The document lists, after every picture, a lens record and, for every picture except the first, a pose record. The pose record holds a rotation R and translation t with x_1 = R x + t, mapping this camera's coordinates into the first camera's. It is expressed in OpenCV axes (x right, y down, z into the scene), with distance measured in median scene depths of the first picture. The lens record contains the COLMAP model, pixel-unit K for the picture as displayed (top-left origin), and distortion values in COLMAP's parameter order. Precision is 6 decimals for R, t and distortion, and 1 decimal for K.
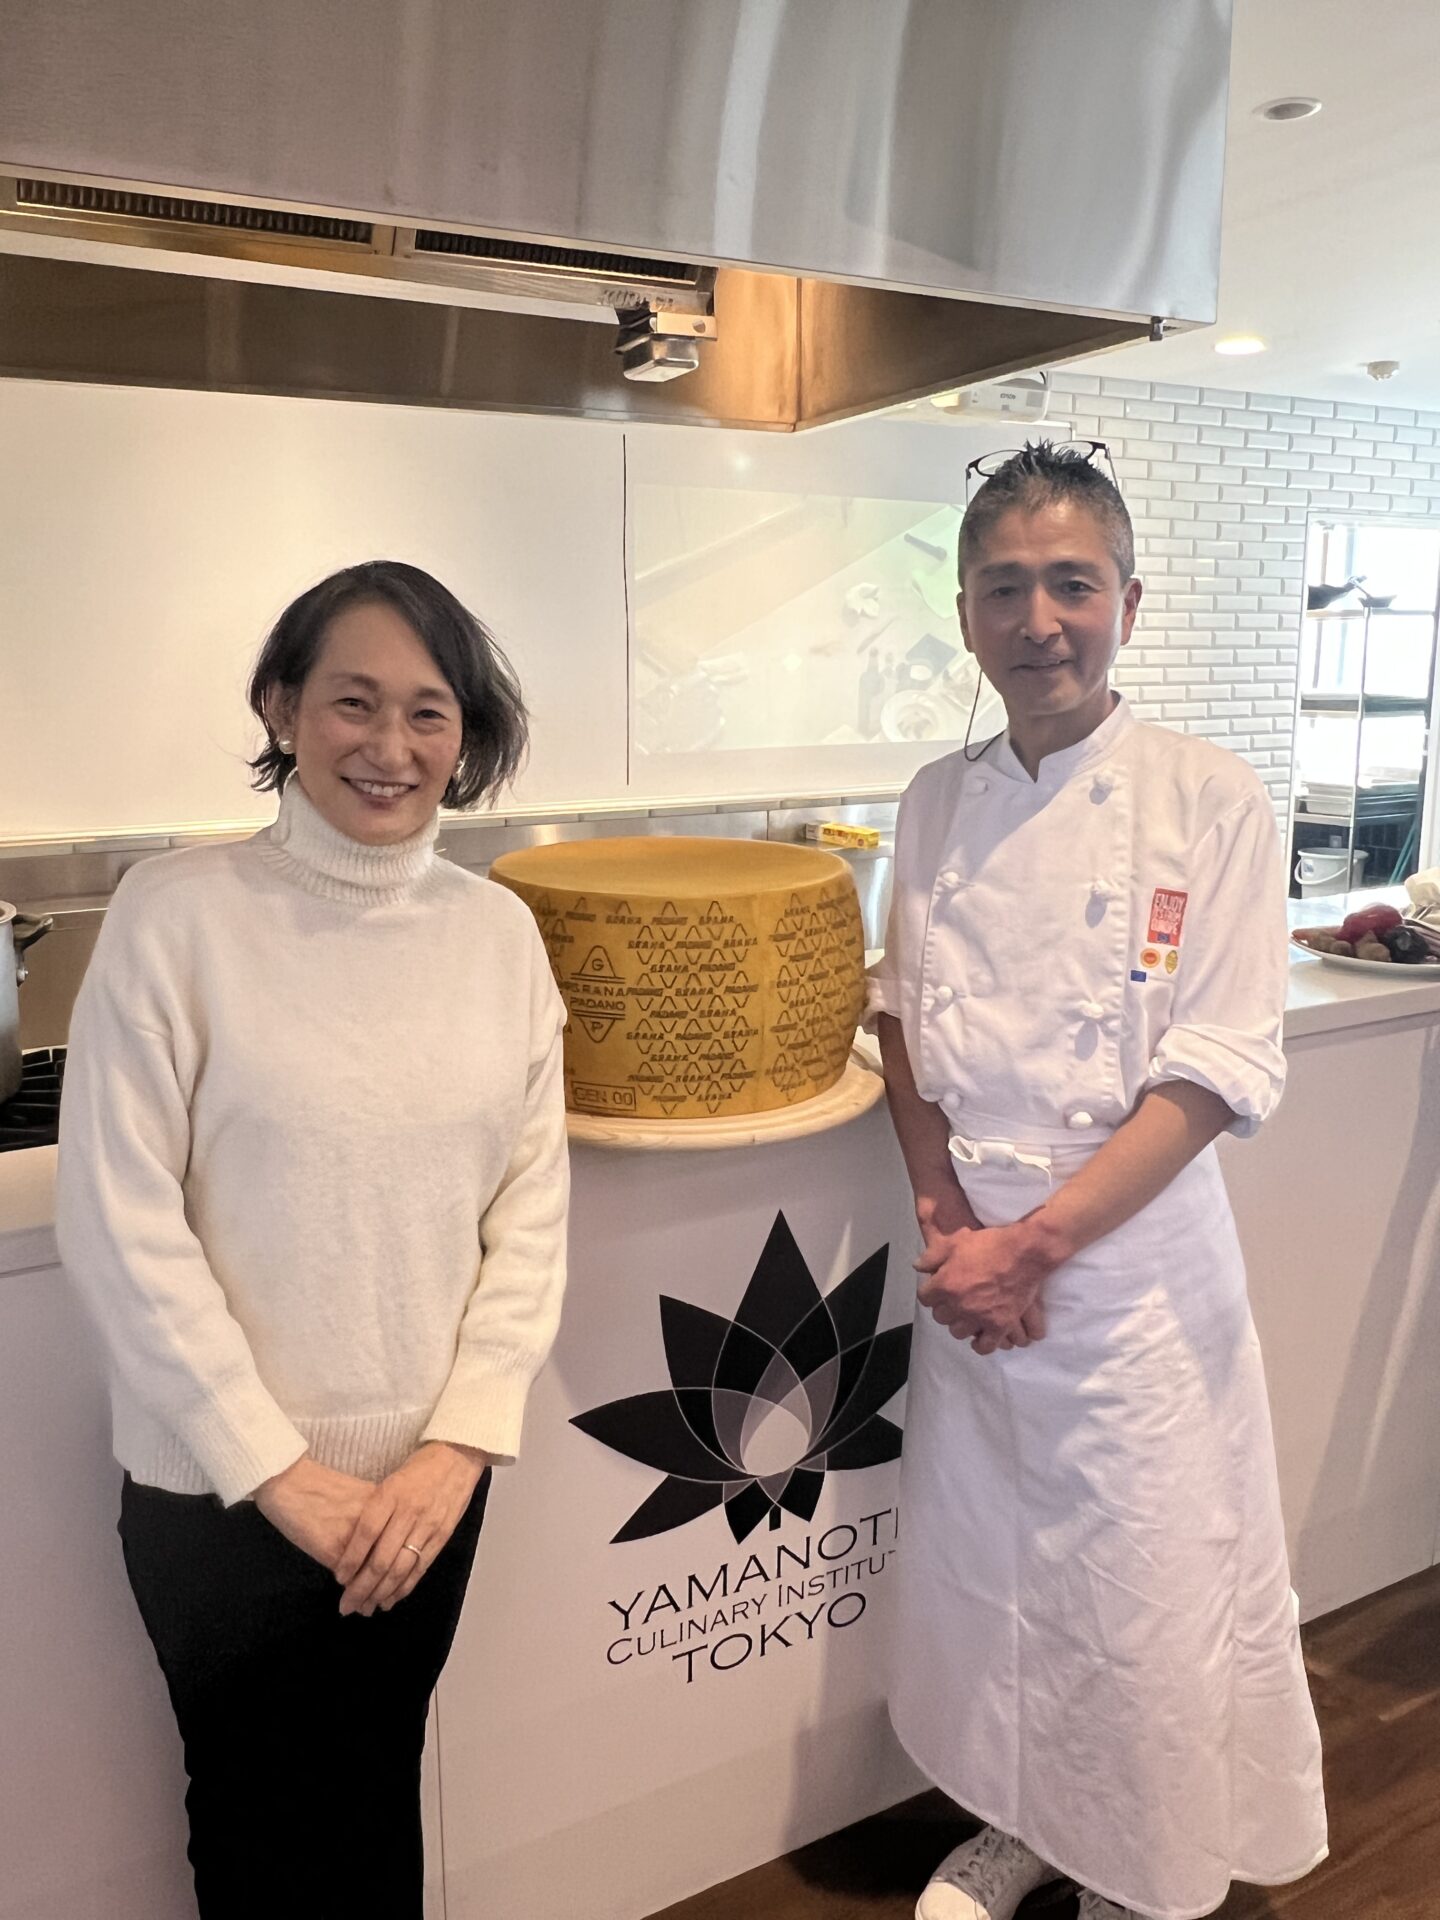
lens RADIAL K [[1456.9, 0, 720.6], [0, 1456.9, 957.3], [0, 0, 1]] dist [0.003958, -0.002122]
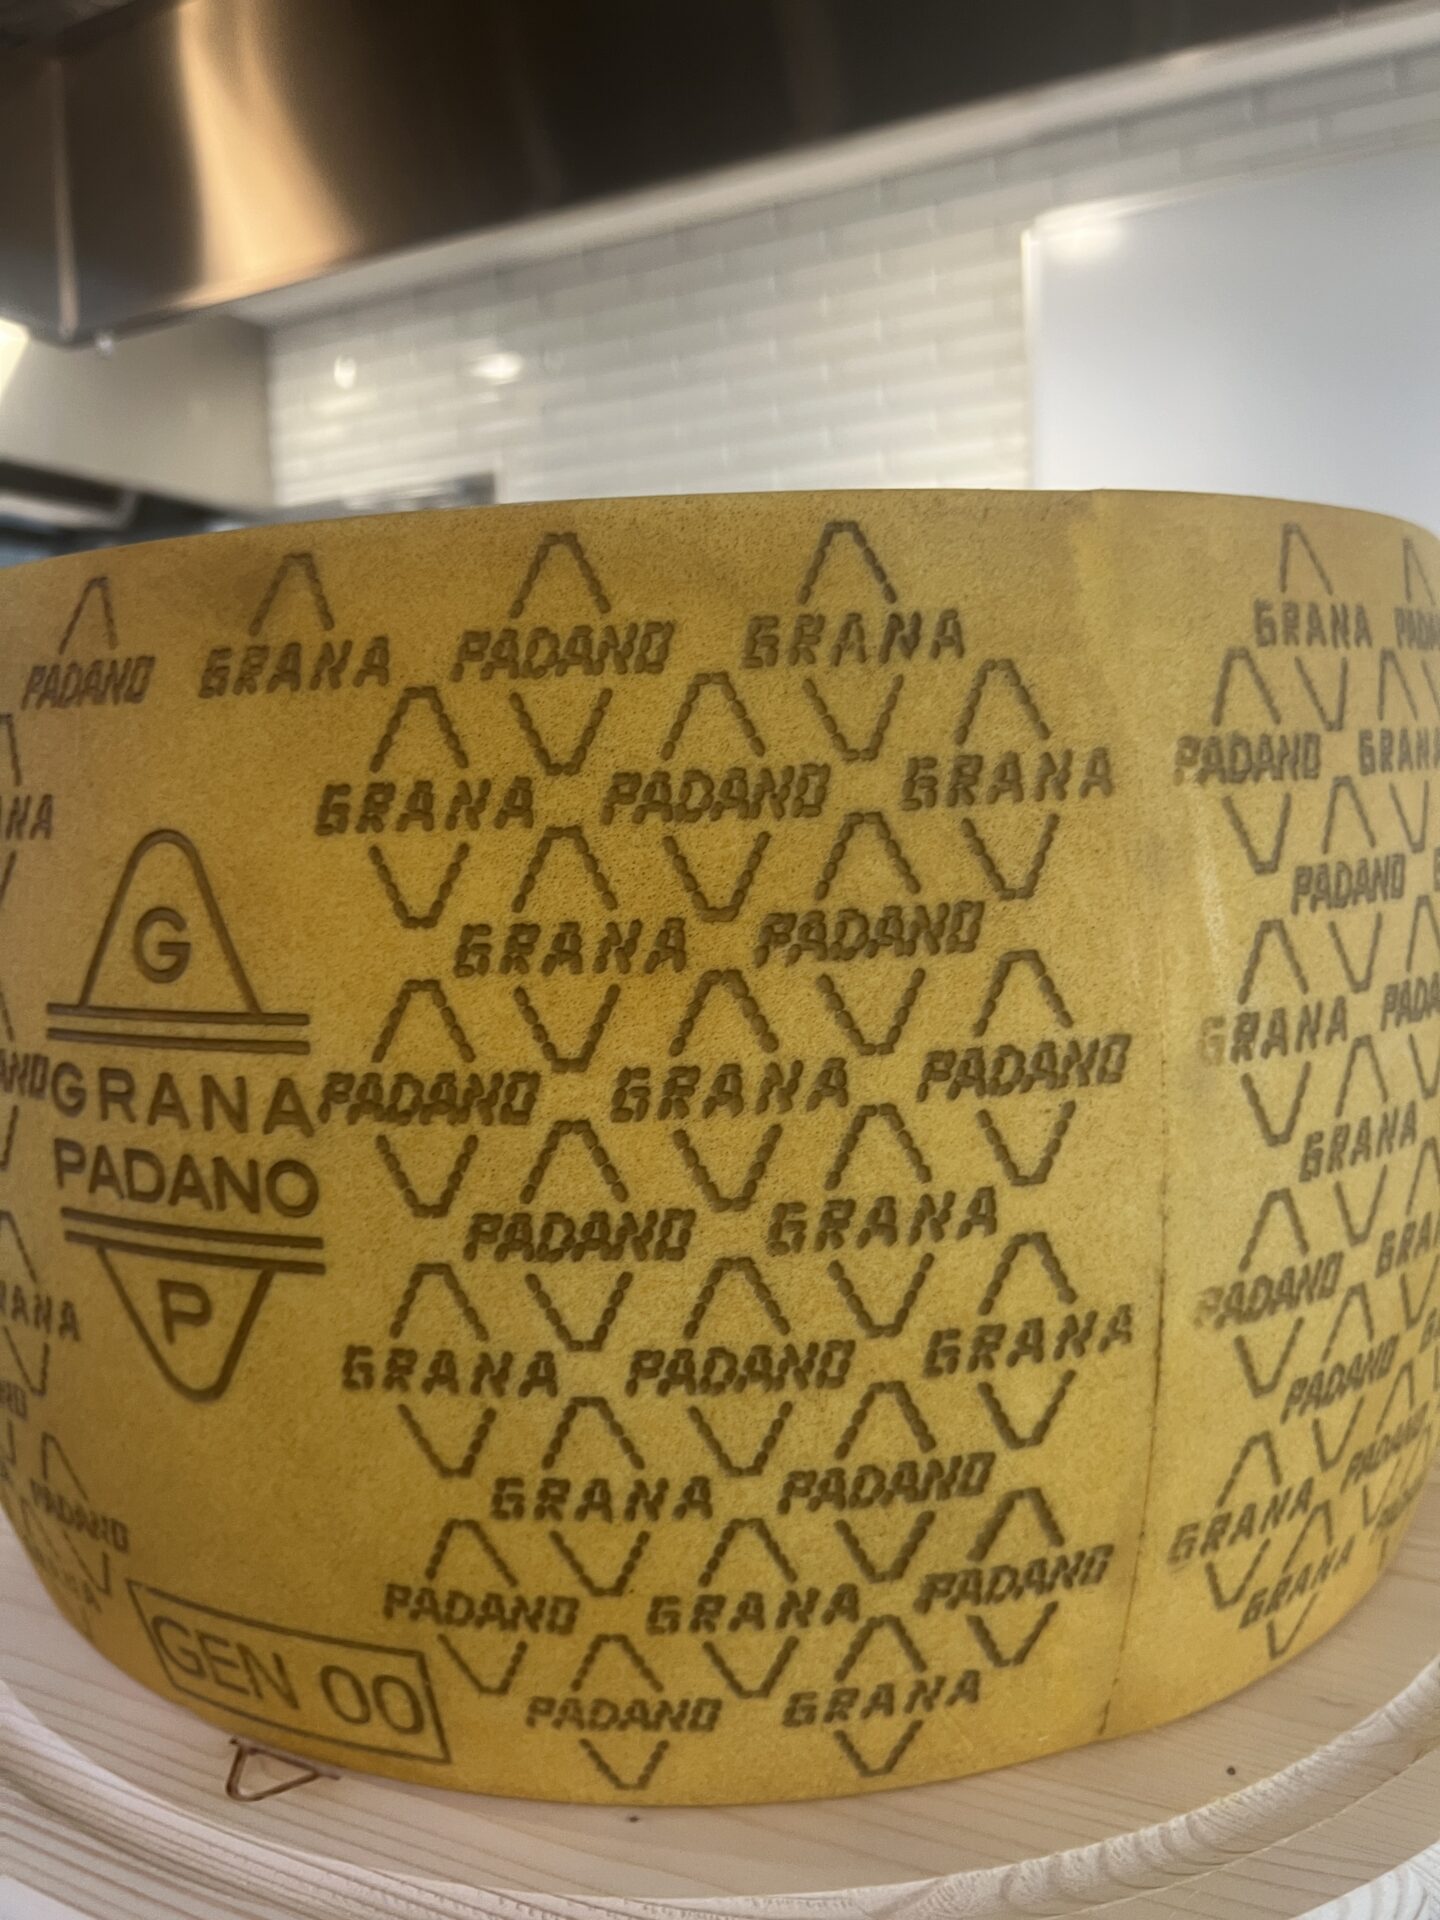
lens RADIAL K [[1456.9, 0, 718.3], [0, 1456.9, 962.5], [0, 0, 1]] dist [0.003958, -0.002122]
pose [[0.993123, -0.036733, -0.111165, -0.001387], [0.026457, 0.995357, -0.092541, 0.024531], [0.114048, 0.088964, 0.989484, 0.836455]]
